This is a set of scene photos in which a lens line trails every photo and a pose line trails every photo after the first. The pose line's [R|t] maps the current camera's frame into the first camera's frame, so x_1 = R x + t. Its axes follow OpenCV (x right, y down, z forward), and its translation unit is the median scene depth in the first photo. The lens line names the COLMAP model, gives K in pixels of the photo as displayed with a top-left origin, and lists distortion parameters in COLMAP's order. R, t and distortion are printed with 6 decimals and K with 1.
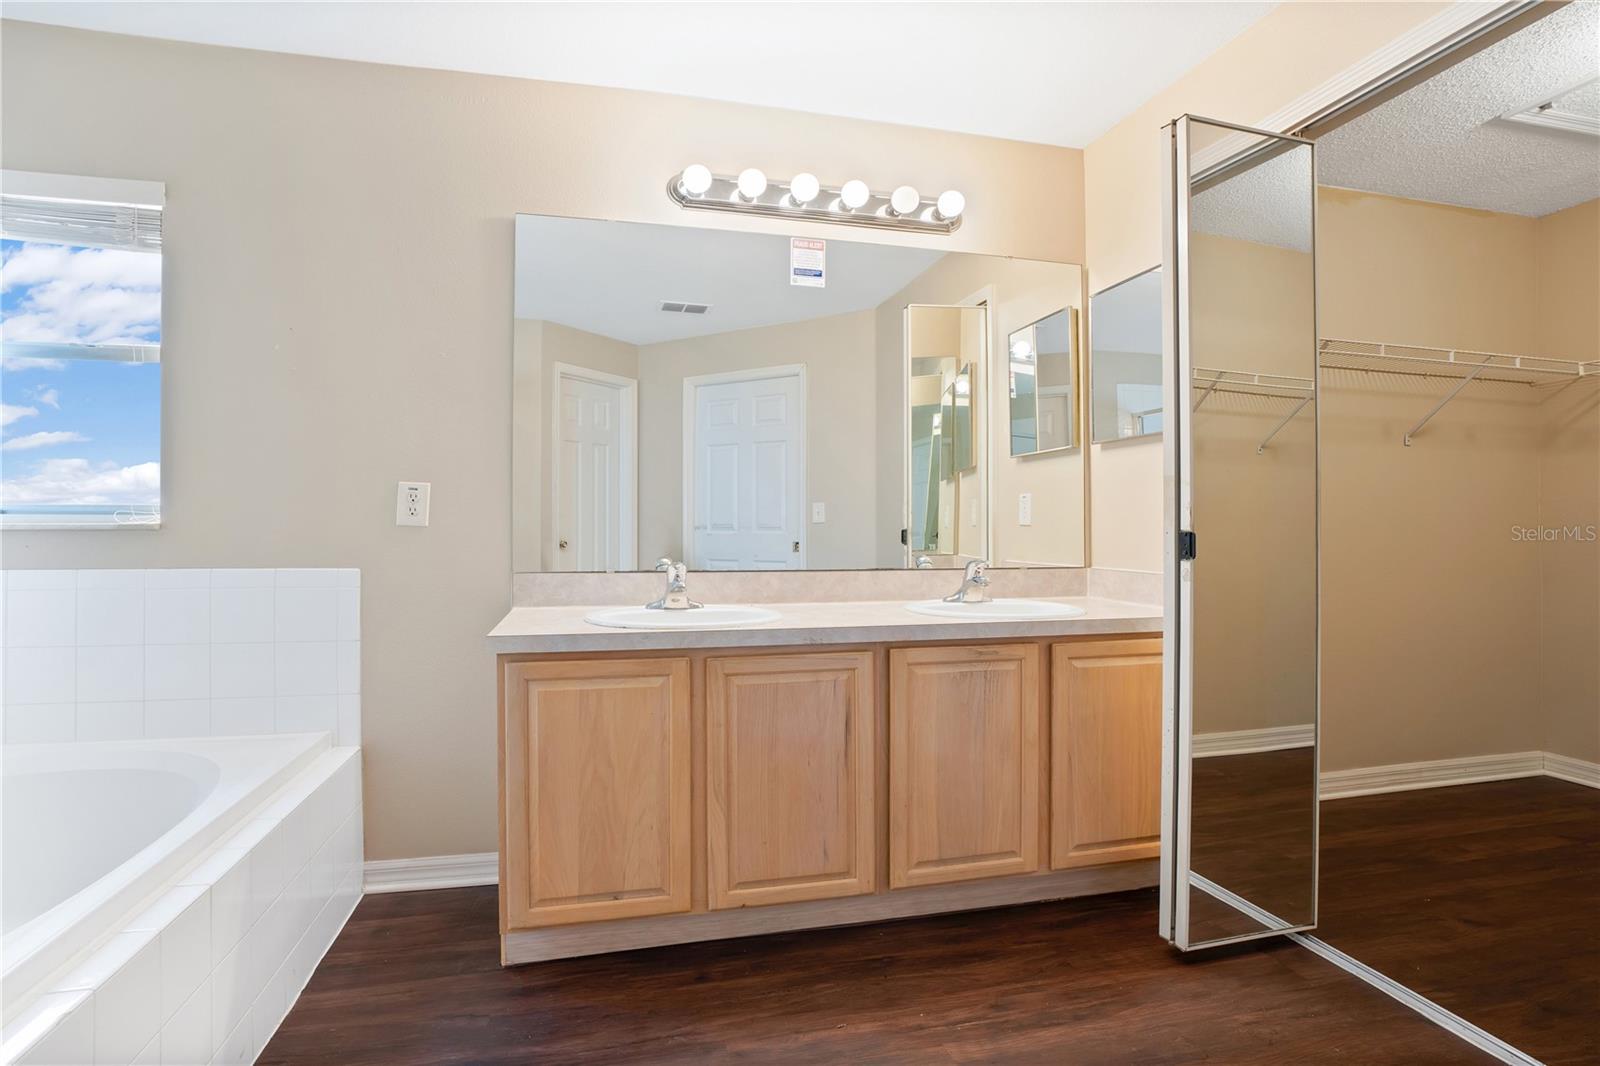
lens RADIAL K [[742.9, 0, 799.9], [0, 742.9, 529.5], [0, 0, 1]] dist [-0.076654, 0.026714]
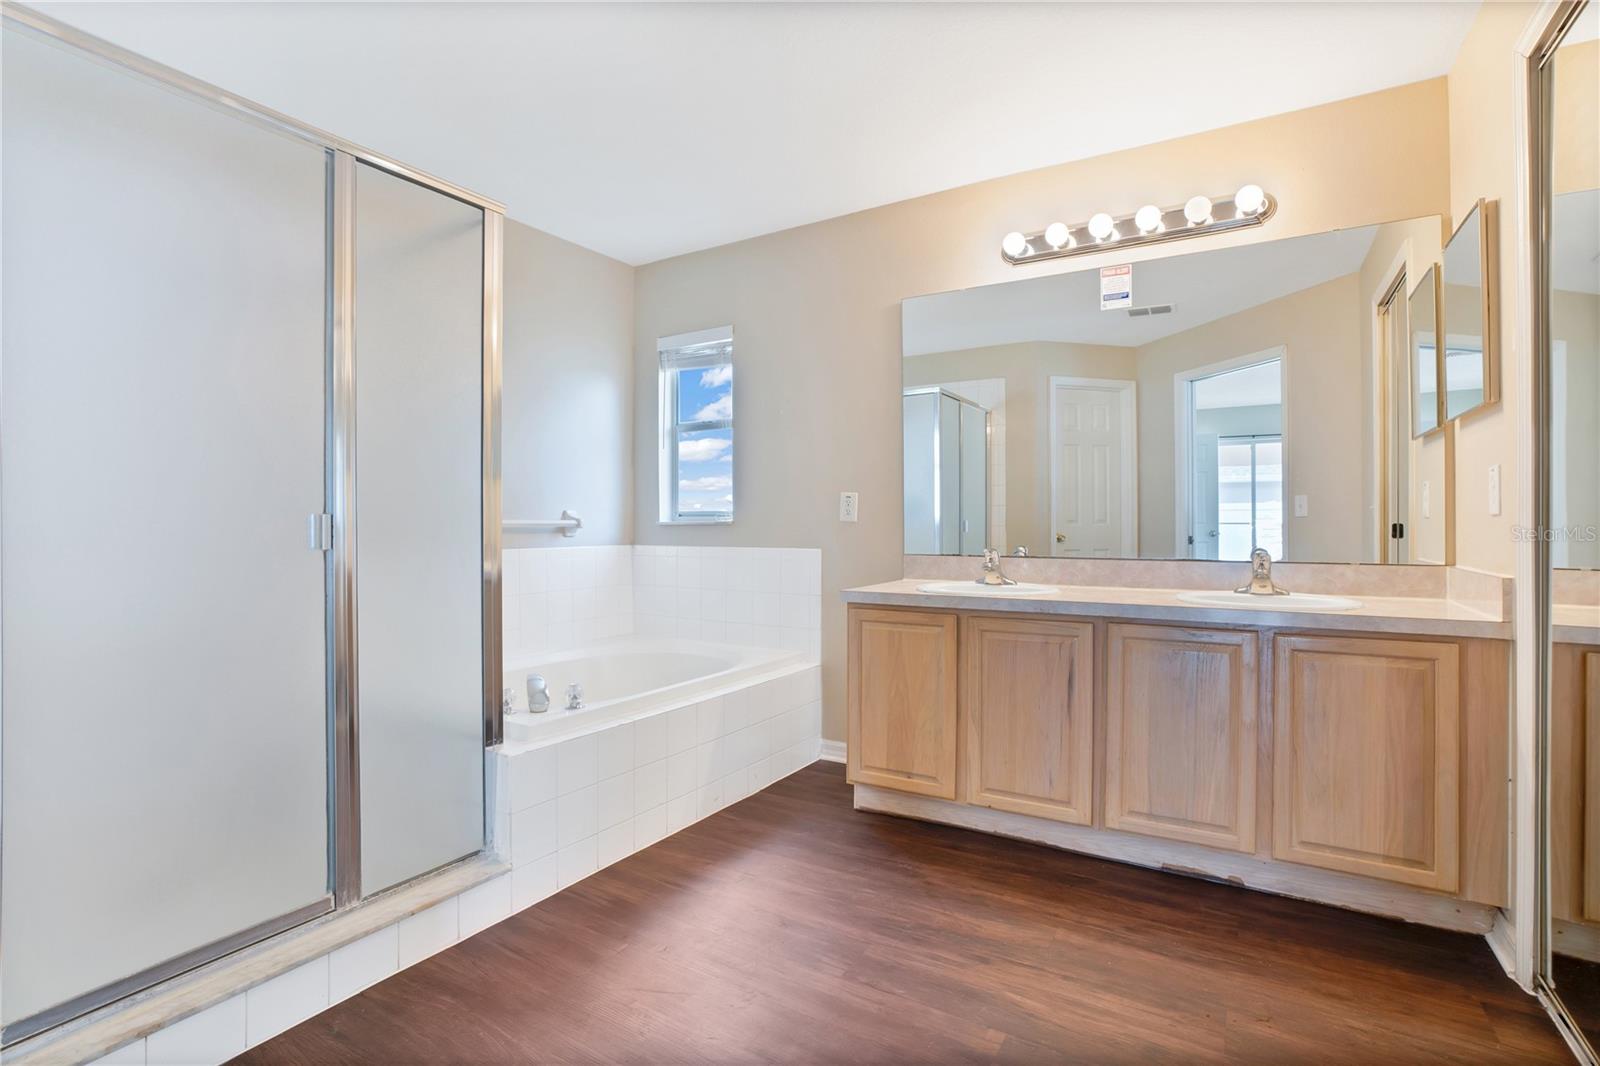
lens RADIAL K [[742.9, 0, 799.9], [0, 742.9, 529.5], [0, 0, 1]] dist [-0.076654, 0.026714]
pose [[0.693137, 0.001748, -0.720804, 0.610378], [0.000795, 0.999995, 0.003190, 0.007412], [0.720806, -0.002784, 0.693132, -0.162654]]
